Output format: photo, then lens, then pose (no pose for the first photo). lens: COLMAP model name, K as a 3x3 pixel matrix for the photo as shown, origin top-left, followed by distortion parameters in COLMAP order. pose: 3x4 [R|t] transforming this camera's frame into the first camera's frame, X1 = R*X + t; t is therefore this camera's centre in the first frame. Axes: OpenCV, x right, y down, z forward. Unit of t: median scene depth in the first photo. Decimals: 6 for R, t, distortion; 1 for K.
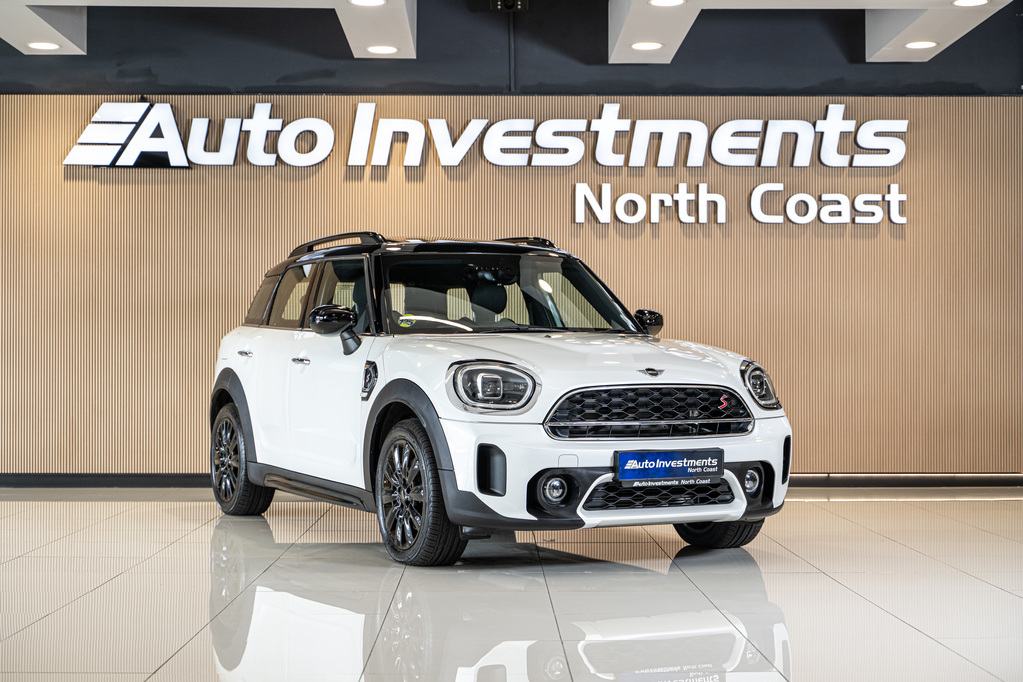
lens RADIAL K [[1774.9, 0, 512.8], [0, 1774.9, 340.9], [0, 0, 1]] dist [0.023476, 0.000000]
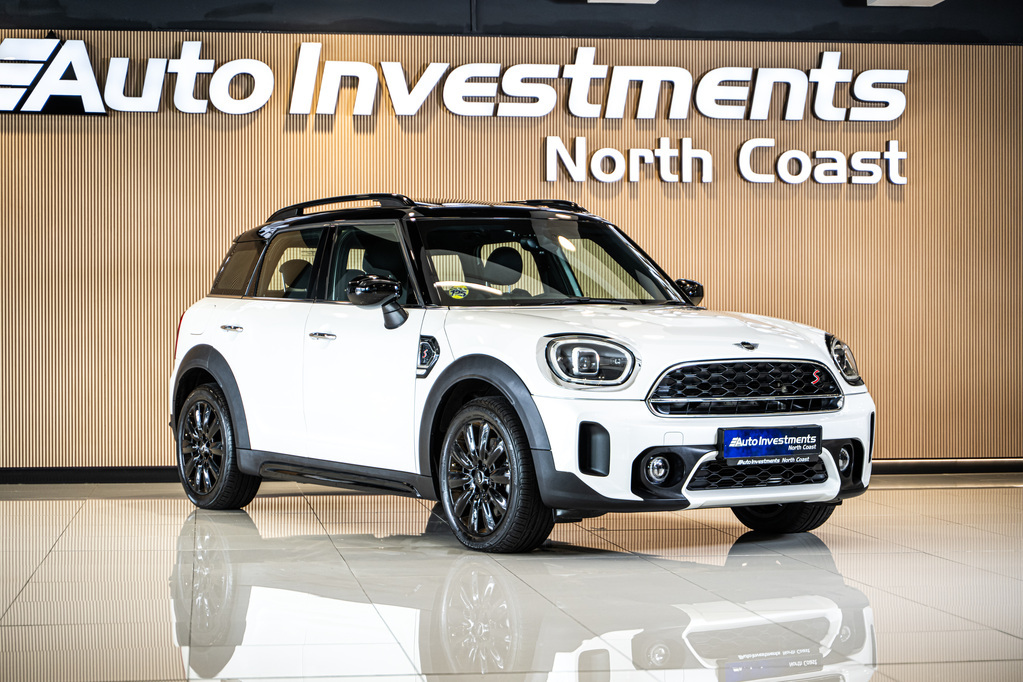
lens RADIAL K [[2251.3, 0, 509.0], [0, 2251.3, 342.9], [0, 0, 1]] dist [0.019451, 0.000000]
pose [[0.991571, -0.003046, 0.129530, -0.152561], [0.001440, 0.999921, 0.012492, 0.000489], [-0.129557, -0.012200, 0.991497, -0.136351]]
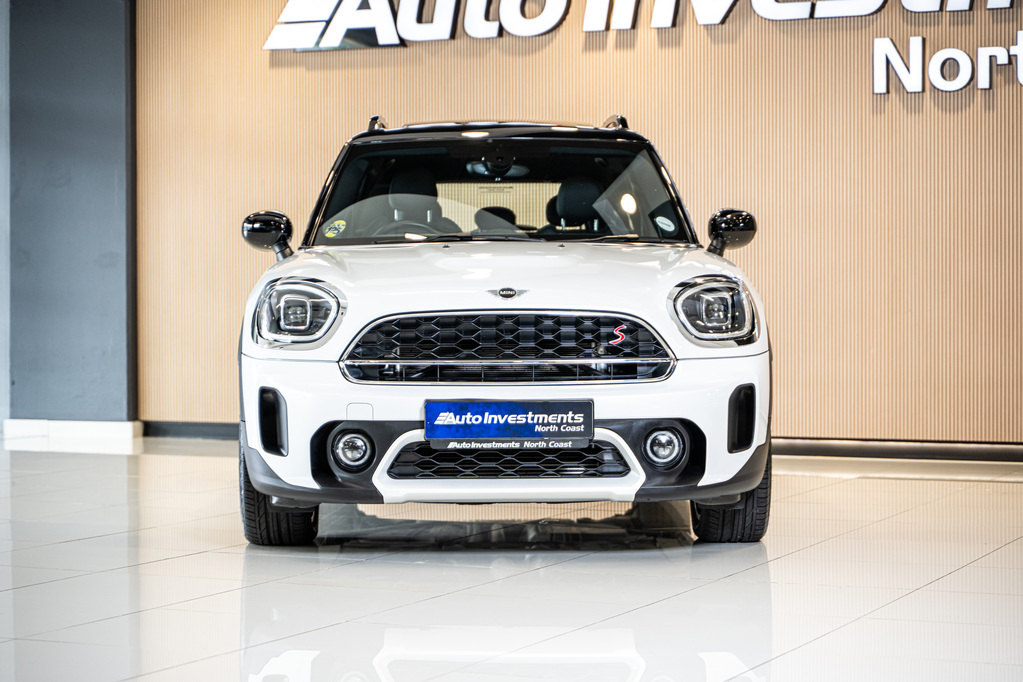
lens RADIAL K [[2251.3, 0, 508.1], [0, 2251.3, 346.3], [0, 0, 1]] dist [0.019451, 0.000000]
pose [[0.898937, 0.006628, -0.438028, 0.358058], [0.007713, 0.999491, 0.030954, 0.008024], [0.438010, -0.031204, 0.898428, 0.126546]]
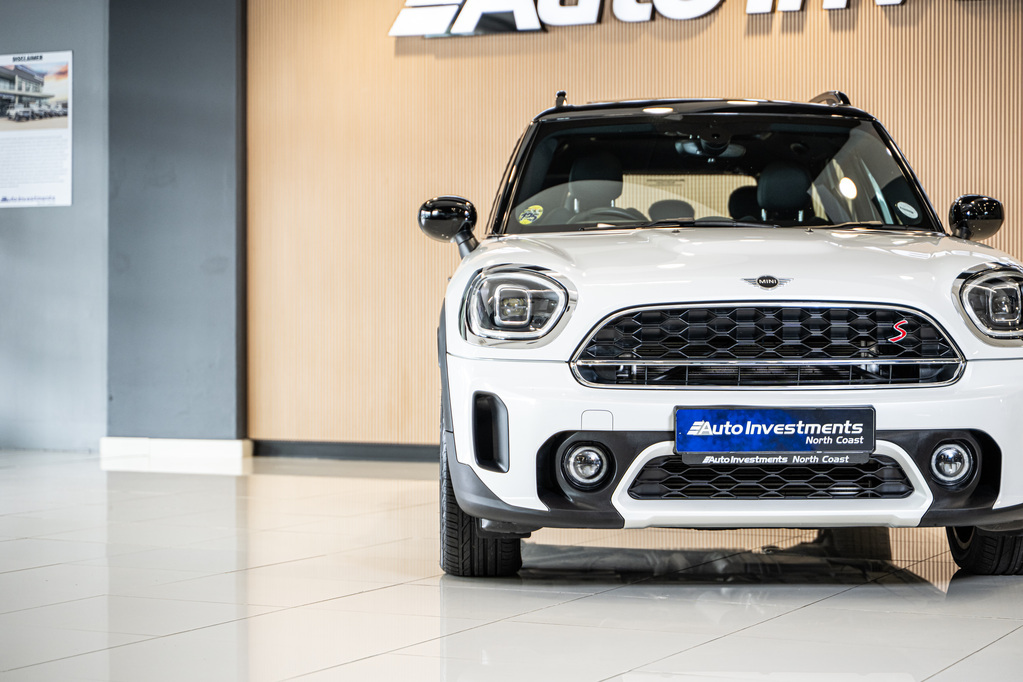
lens RADIAL K [[2251.3, 0, 508.8], [0, 2251.3, 339.5], [0, 0, 1]] dist [0.019451, 0.000000]
pose [[0.894649, 0.001930, -0.446765, 0.259041], [0.005387, 0.999871, 0.015107, 0.018791], [0.446737, -0.015922, 0.894524, 0.189081]]
